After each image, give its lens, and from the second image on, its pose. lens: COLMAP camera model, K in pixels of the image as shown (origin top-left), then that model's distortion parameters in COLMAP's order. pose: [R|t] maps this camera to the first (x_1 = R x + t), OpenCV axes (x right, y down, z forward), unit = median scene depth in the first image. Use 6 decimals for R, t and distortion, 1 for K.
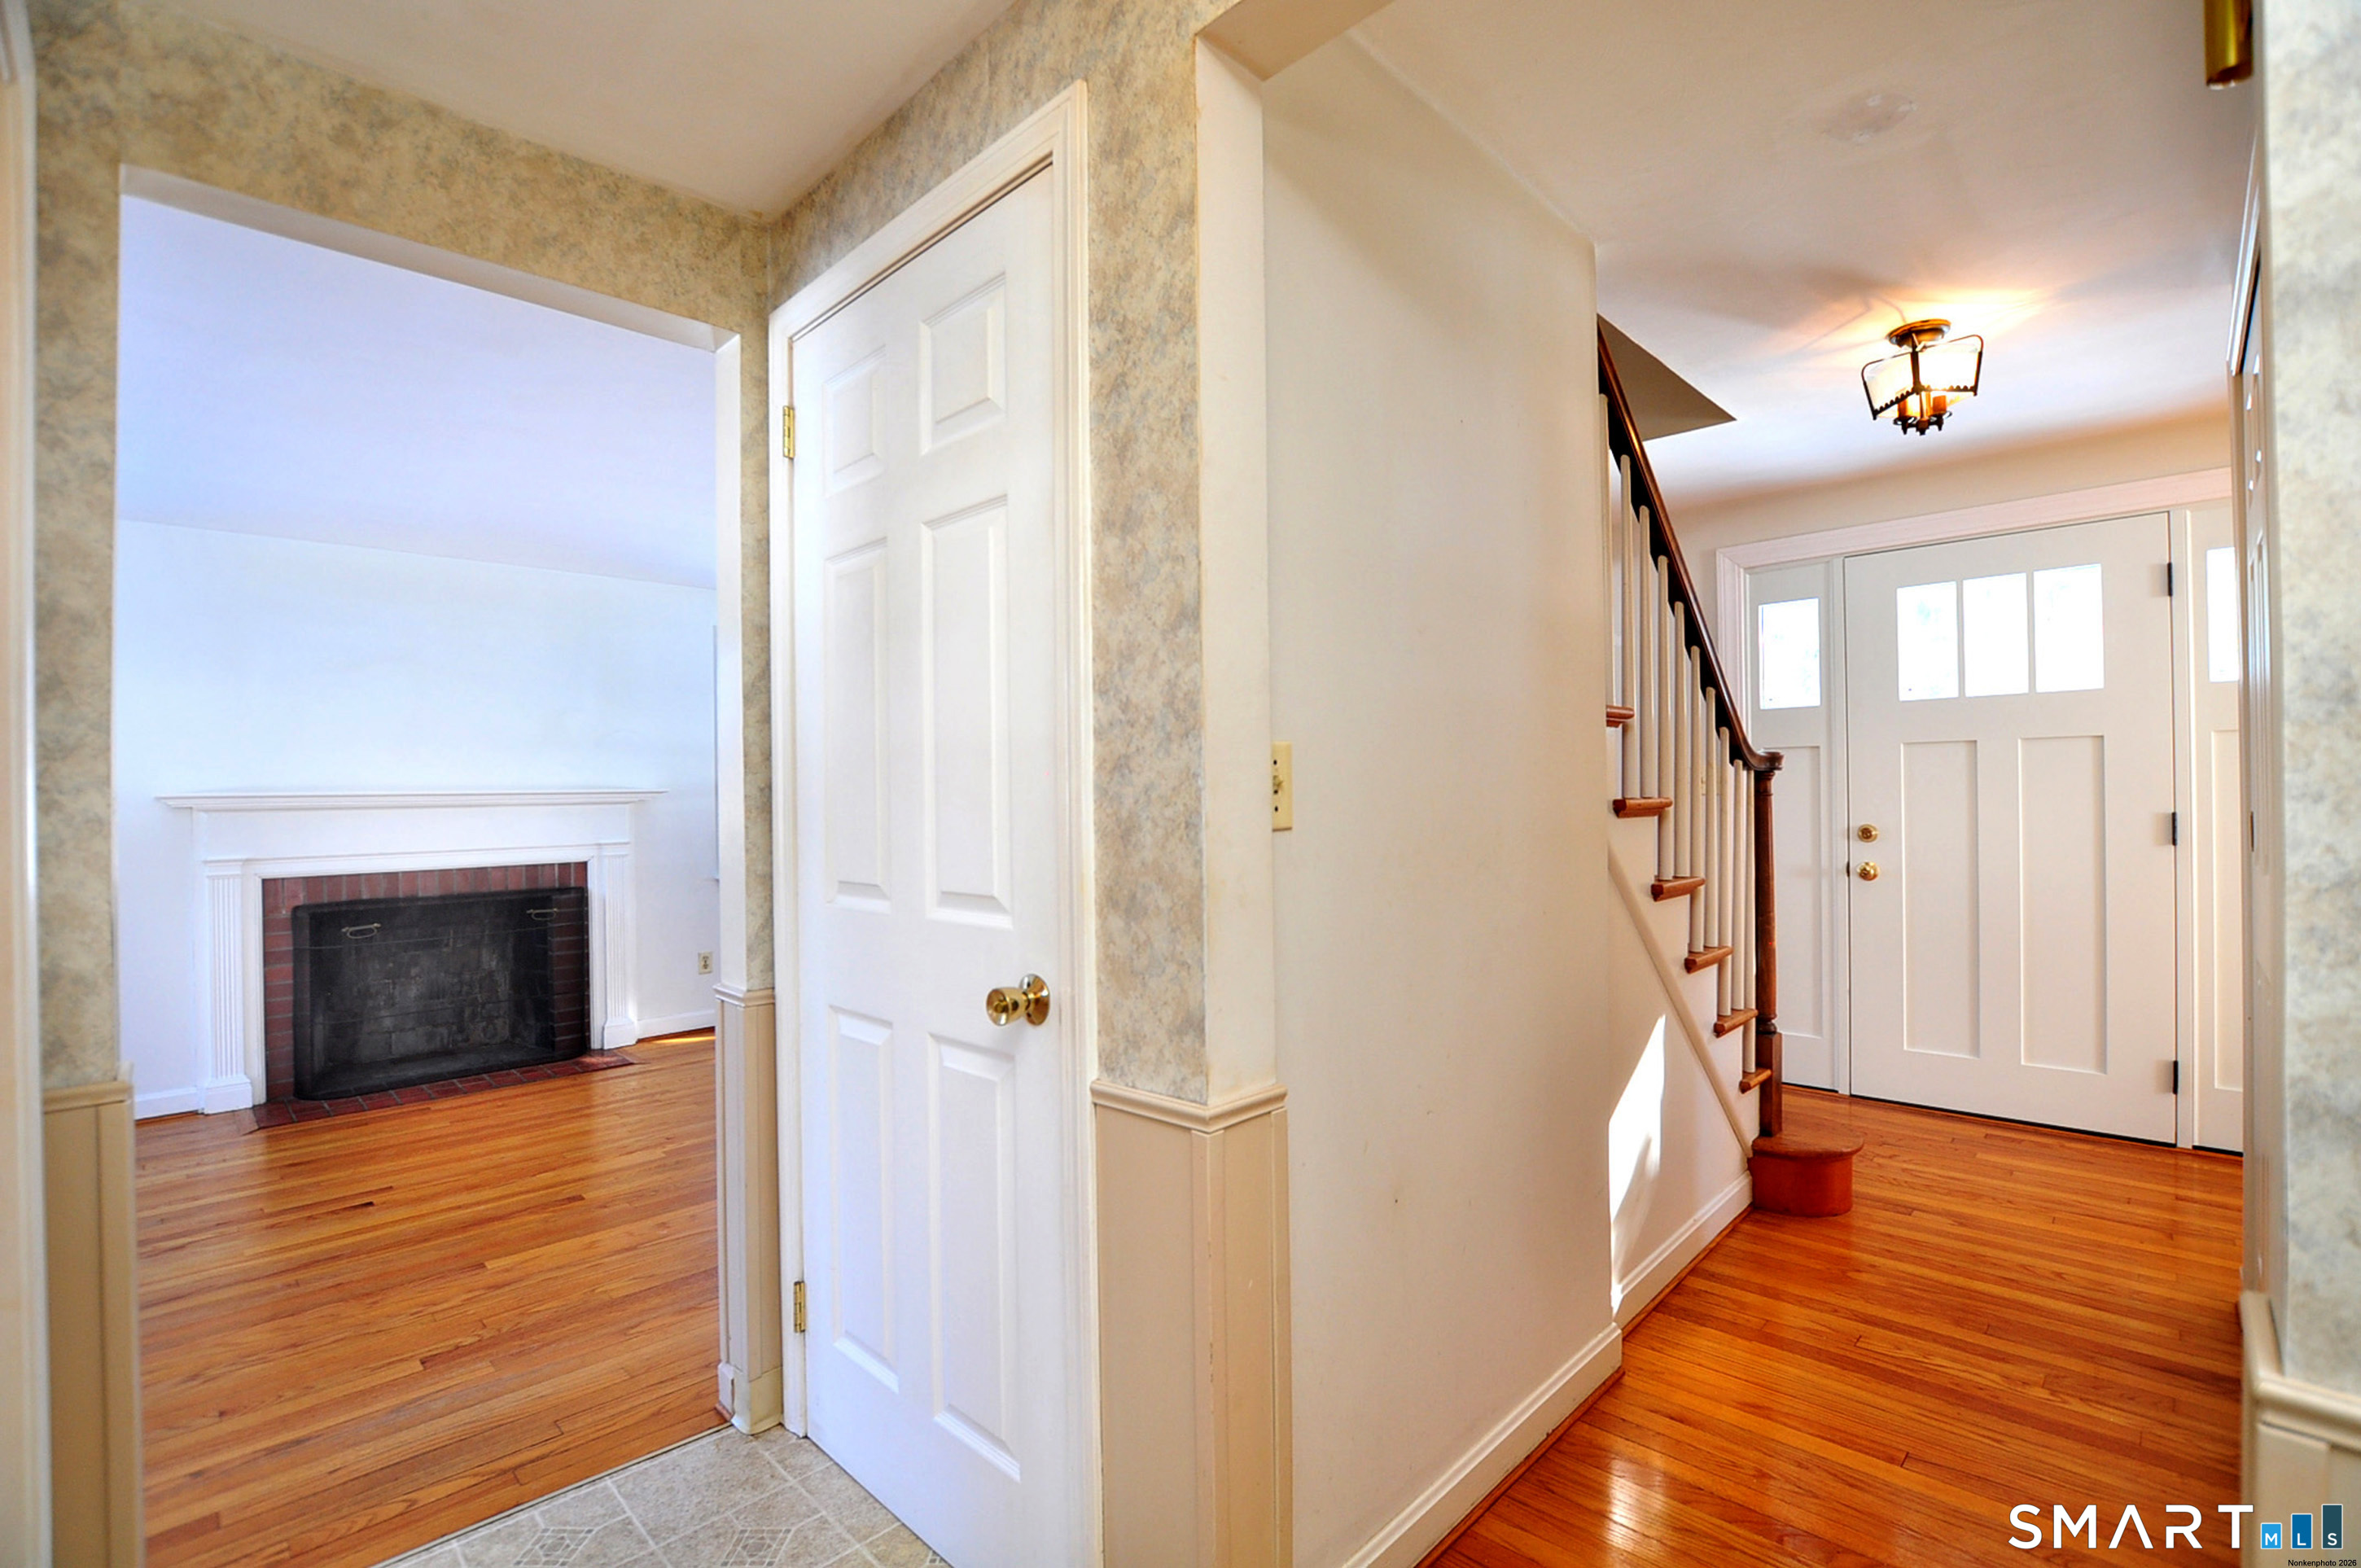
lens RADIAL K [[1046.2, 0, 1162.9], [0, 1046.2, 787.9], [0, 0, 1]] dist [-0.032582, 0.003390]
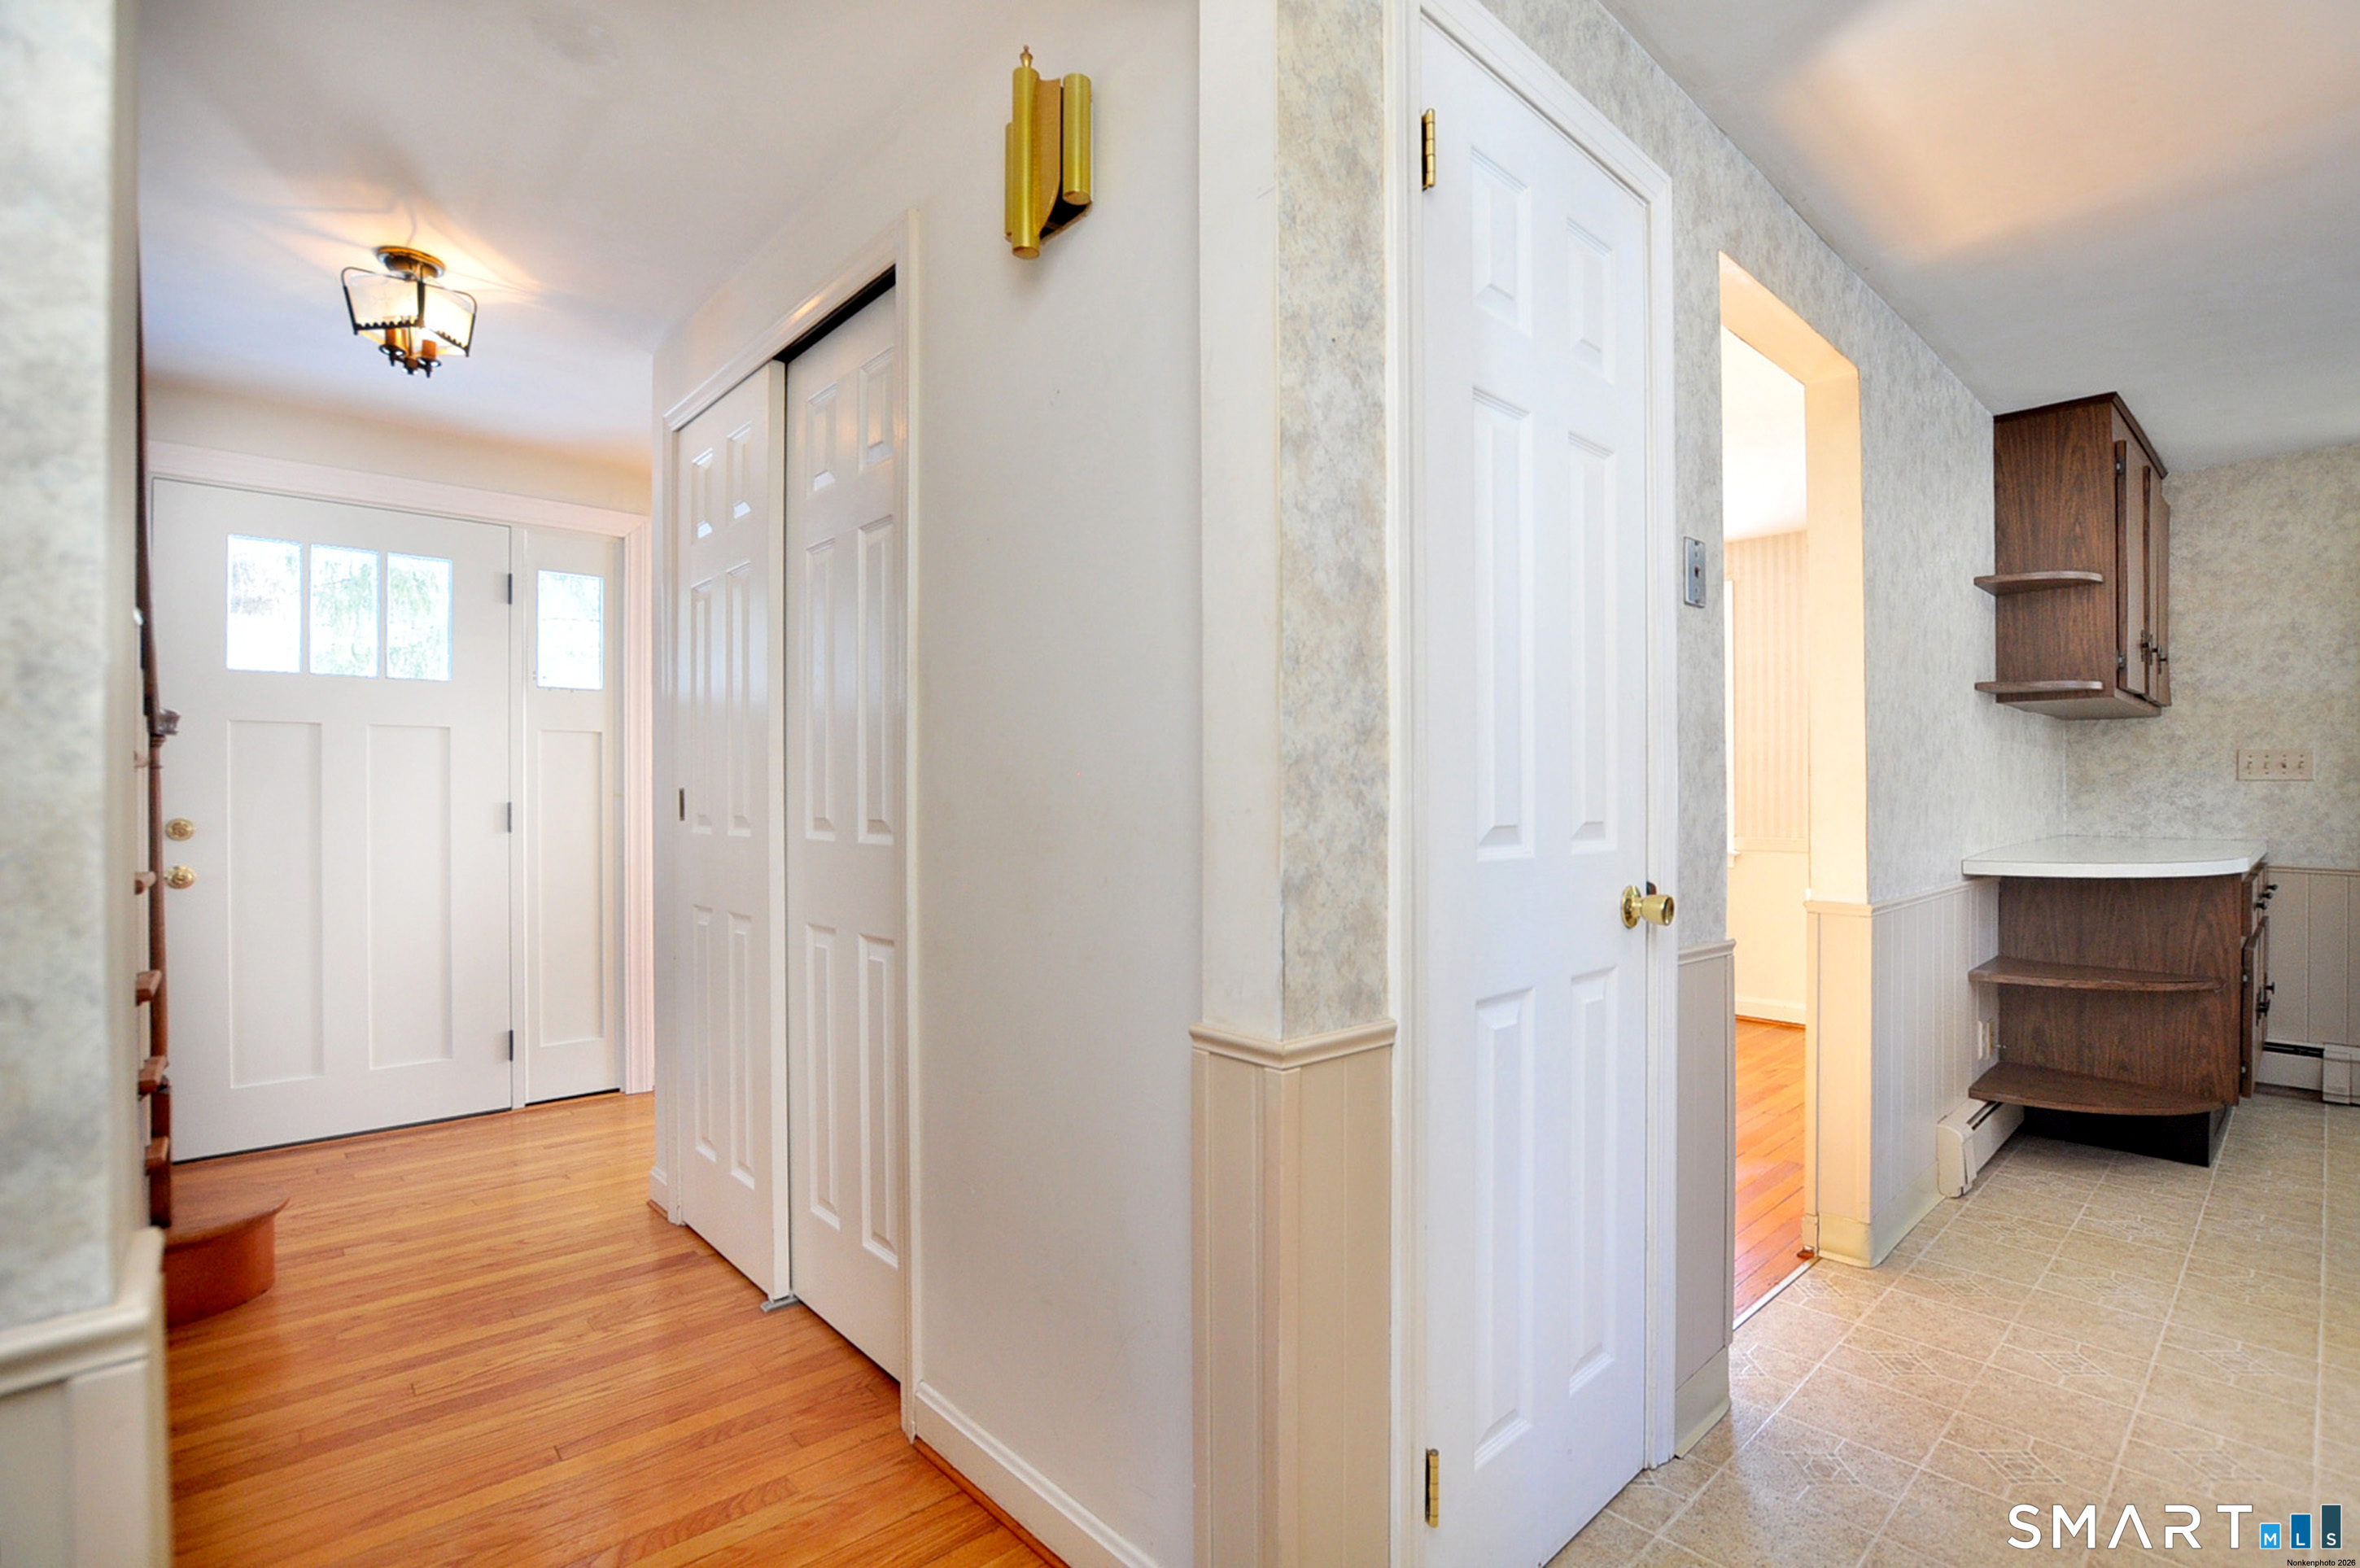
lens RADIAL K [[1102.8, 0, 1241.7], [0, 1102.8, 791.3], [0, 0, 1]] dist [-0.034669, 0.003412]
pose [[0.021972, 0.020159, 0.999555, -0.187431], [-0.001951, 0.999796, -0.020121, 0.042725], [-0.999757, -0.001508, 0.022007, 0.235581]]
